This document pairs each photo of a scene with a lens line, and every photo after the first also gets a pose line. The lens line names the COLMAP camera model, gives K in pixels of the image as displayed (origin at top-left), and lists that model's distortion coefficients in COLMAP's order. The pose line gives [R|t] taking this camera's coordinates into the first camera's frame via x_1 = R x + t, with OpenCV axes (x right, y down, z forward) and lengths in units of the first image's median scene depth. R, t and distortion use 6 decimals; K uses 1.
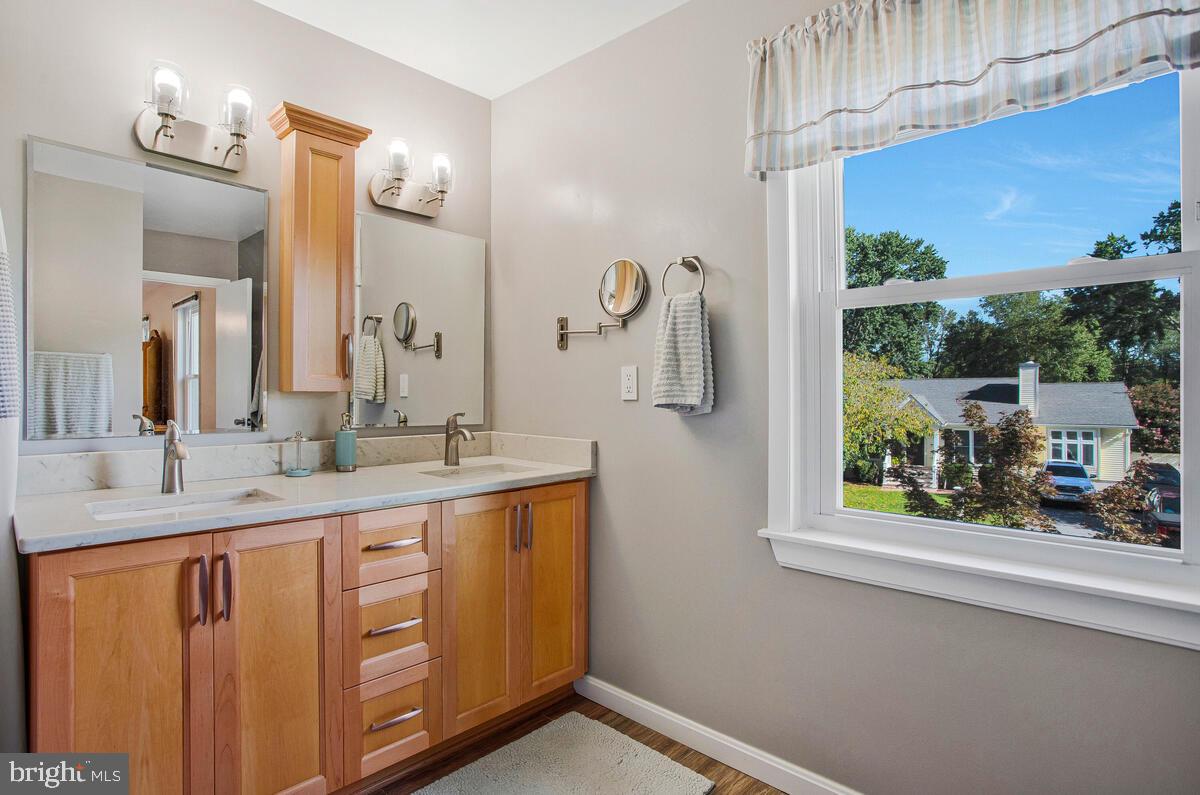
lens RADIAL K [[615.7, 0, 601.1], [0, 615.7, 391.5], [0, 0, 1]] dist [-0.083476, 0.052155]
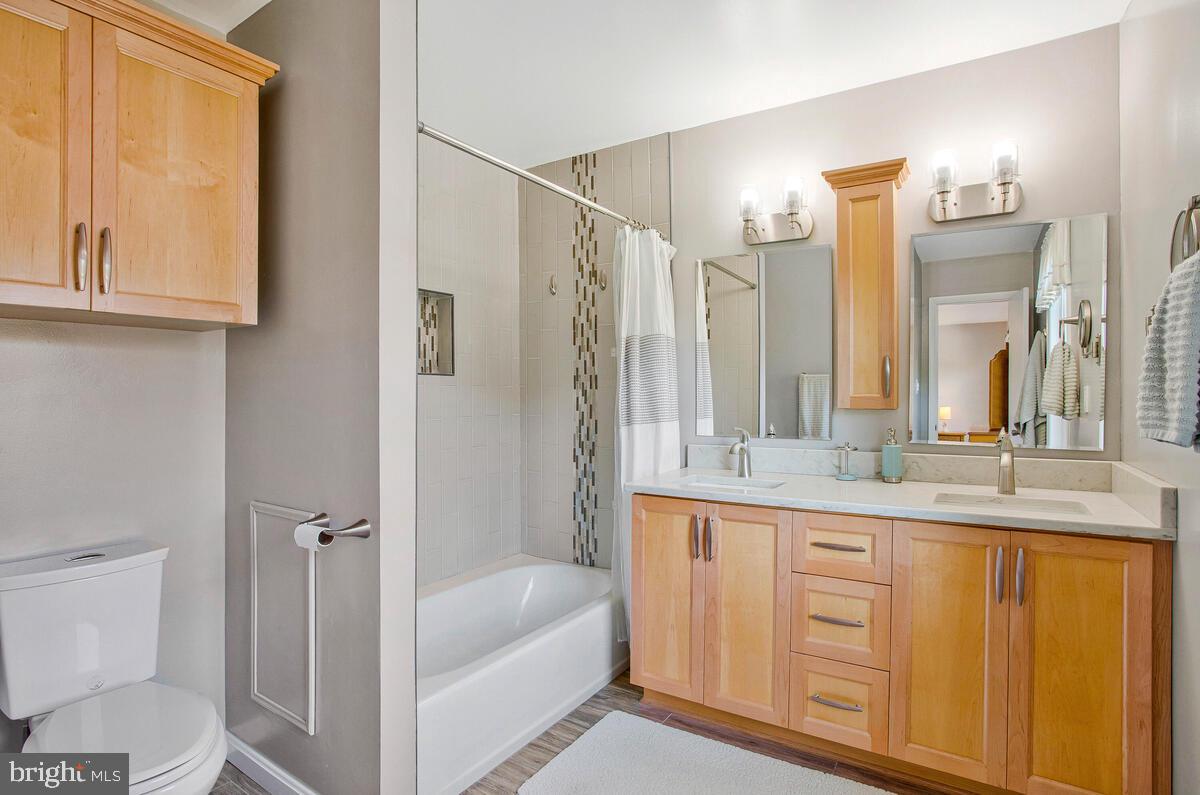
lens RADIAL K [[631.9, 0, 613.2], [0, 631.9, 397.2], [0, 0, 1]] dist [-0.036530, -0.000643]
pose [[0.192429, -0.000176, -0.981311, 0.624883], [0.001426, 0.999999, 0.000100, -0.022787], [0.981310, -0.001418, 0.192429, 0.319267]]
